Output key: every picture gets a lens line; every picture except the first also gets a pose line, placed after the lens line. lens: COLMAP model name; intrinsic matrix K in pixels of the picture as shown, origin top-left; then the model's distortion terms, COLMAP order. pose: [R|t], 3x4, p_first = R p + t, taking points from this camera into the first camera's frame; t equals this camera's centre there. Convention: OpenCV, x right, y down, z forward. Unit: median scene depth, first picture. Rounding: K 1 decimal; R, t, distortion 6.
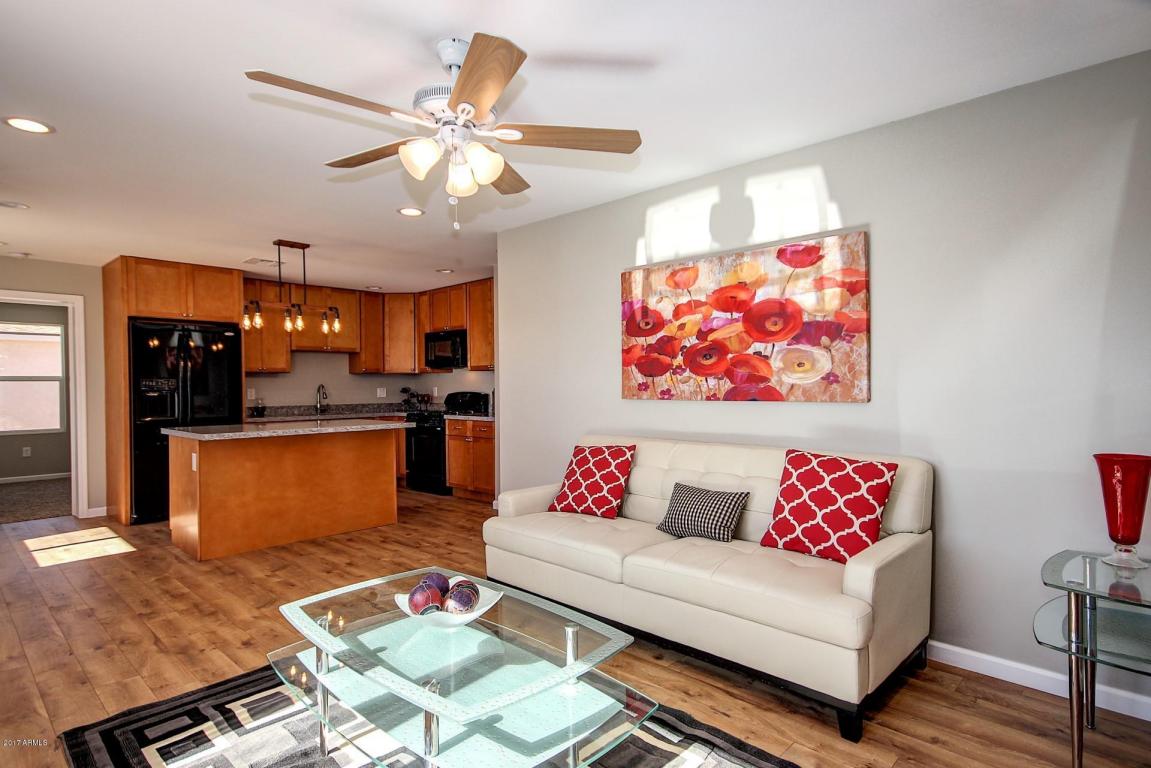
lens RADIAL K [[611.4, 0, 582.4], [0, 611.4, 390.8], [0, 0, 1]] dist [-0.001720, 0.000166]
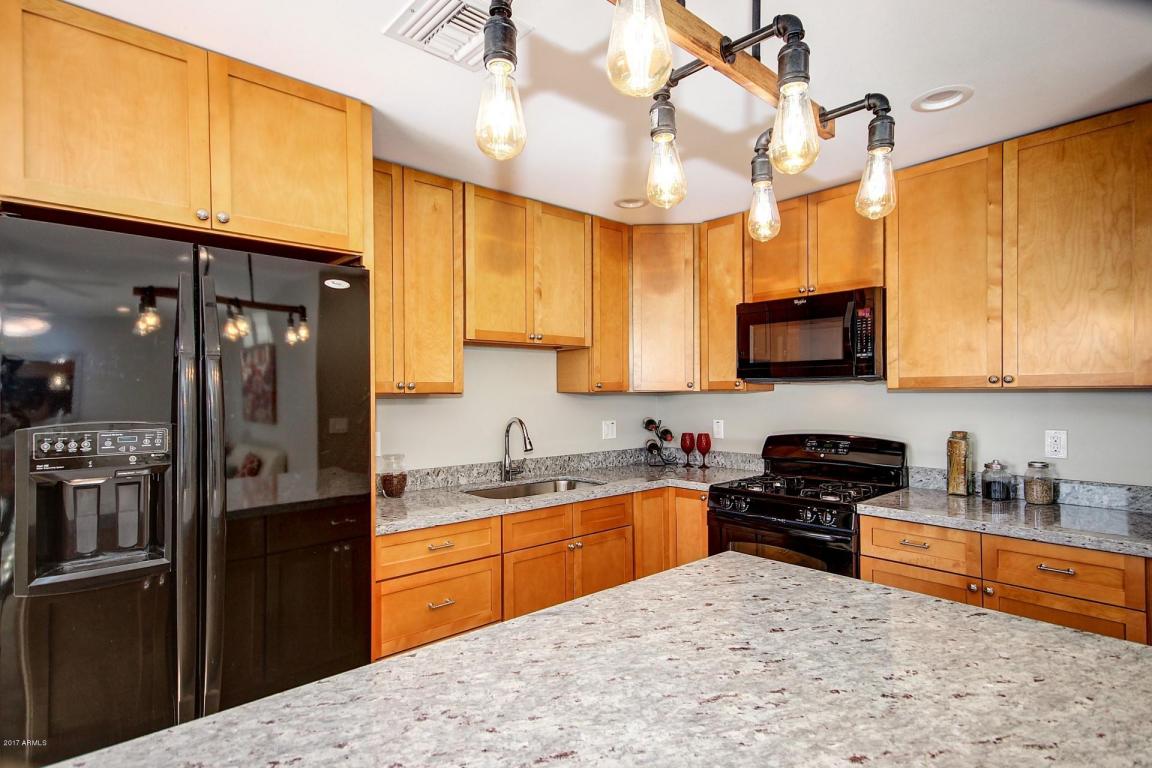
lens RADIAL K [[594.9, 0, 585.1], [0, 594.9, 389.7], [0, 0, 1]] dist [0.008105, -0.000467]
pose [[0.997113, -0.003658, -0.075841, -0.699618], [0.002287, 0.999833, -0.018149, -0.047864], [0.075895, 0.017923, 0.996955, 1.149896]]
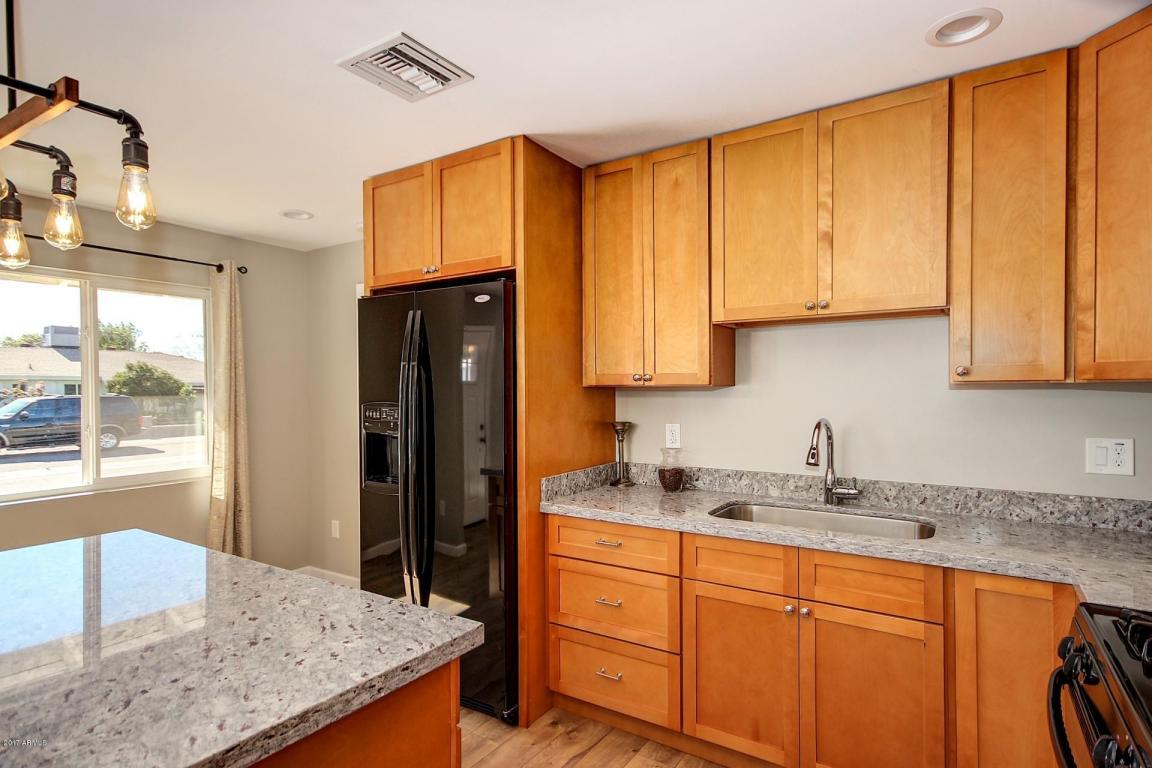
lens RADIAL K [[603.0, 0, 578.4], [0, 603.0, 387.9], [0, 0, 1]] dist [0.013263, -0.001488]
pose [[0.180264, 0.004724, -0.983607, -0.267392], [-0.007168, 0.999968, 0.003489, -0.056227], [0.983592, 0.006421, 0.180292, 1.657049]]
